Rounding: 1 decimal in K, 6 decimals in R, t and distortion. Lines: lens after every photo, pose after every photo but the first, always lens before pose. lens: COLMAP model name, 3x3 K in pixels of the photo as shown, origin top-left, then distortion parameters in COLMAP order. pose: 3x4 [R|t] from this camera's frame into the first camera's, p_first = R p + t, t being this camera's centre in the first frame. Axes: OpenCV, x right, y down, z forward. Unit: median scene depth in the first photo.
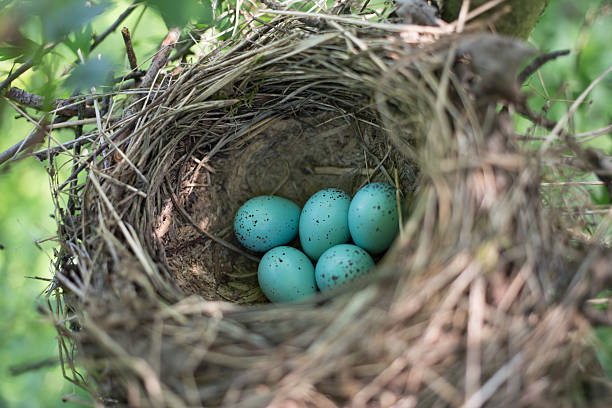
lens RADIAL K [[789.1, 0, 306.0], [0, 789.1, 204.0], [0, 0, 1]] dist [-0.023495, 0.014992]
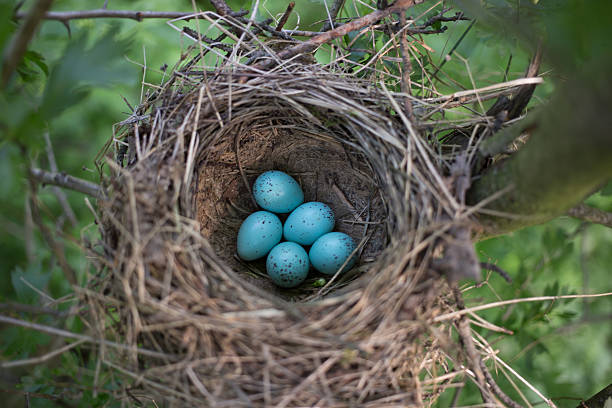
lens RADIAL K [[789.1, 0, 306.0], [0, 789.1, 204.0], [0, 0, 1]] dist [-0.023495, 0.014992]
pose [[0.721537, 0.687671, 0.080580, -0.121115], [-0.684502, 0.690982, 0.232380, -0.340245], [0.104121, -0.222828, 0.969281, -0.331031]]
